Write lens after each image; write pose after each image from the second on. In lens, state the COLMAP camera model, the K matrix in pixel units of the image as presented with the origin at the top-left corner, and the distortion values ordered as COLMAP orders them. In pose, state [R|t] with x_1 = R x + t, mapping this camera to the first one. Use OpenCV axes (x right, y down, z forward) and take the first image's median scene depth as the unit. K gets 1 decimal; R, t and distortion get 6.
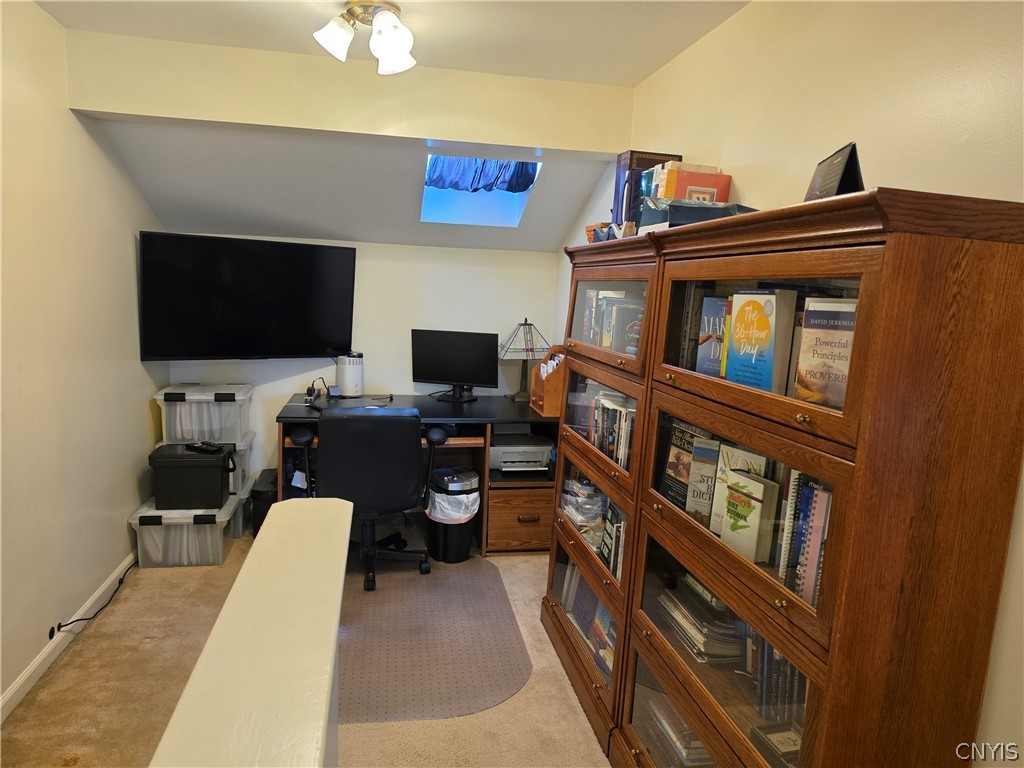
lens RADIAL K [[709.2, 0, 513.4], [0, 709.2, 385.2], [0, 0, 1]] dist [0.096472, -0.138071]
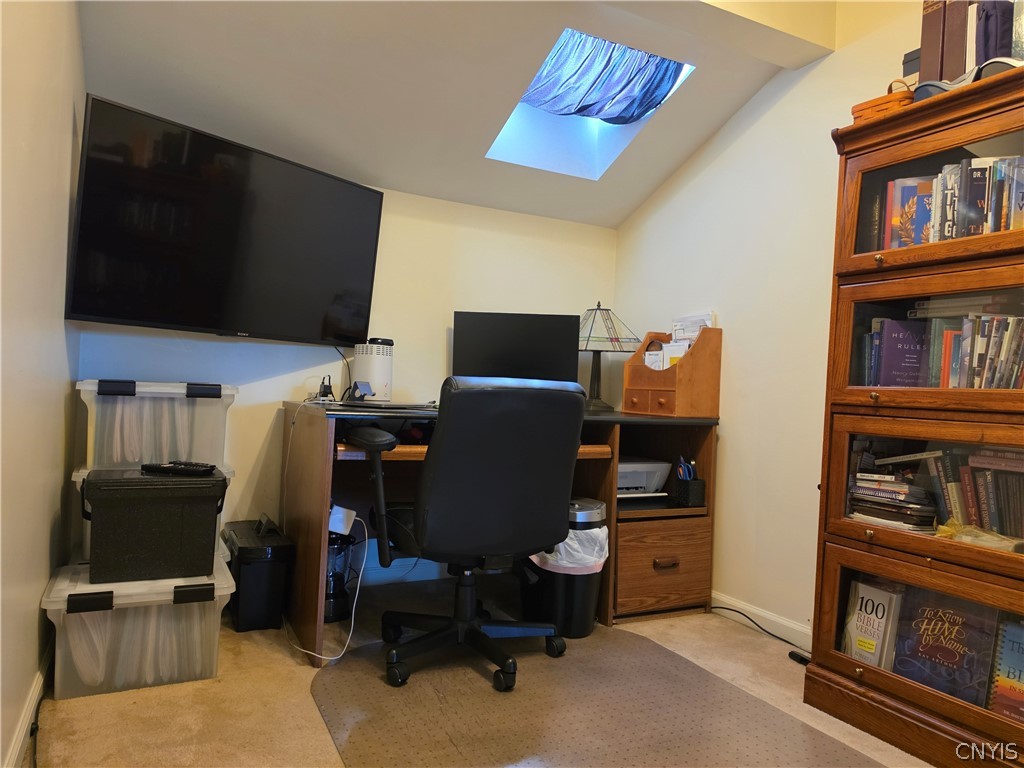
lens RADIAL K [[709.2, 0, 513.4], [0, 709.2, 385.2], [0, 0, 1]] dist [0.096472, -0.138071]
pose [[0.961436, -0.002210, 0.275019, -0.323143], [0.038584, 0.991162, -0.126919, 0.100780], [-0.272308, 0.132636, 0.953025, 0.359015]]
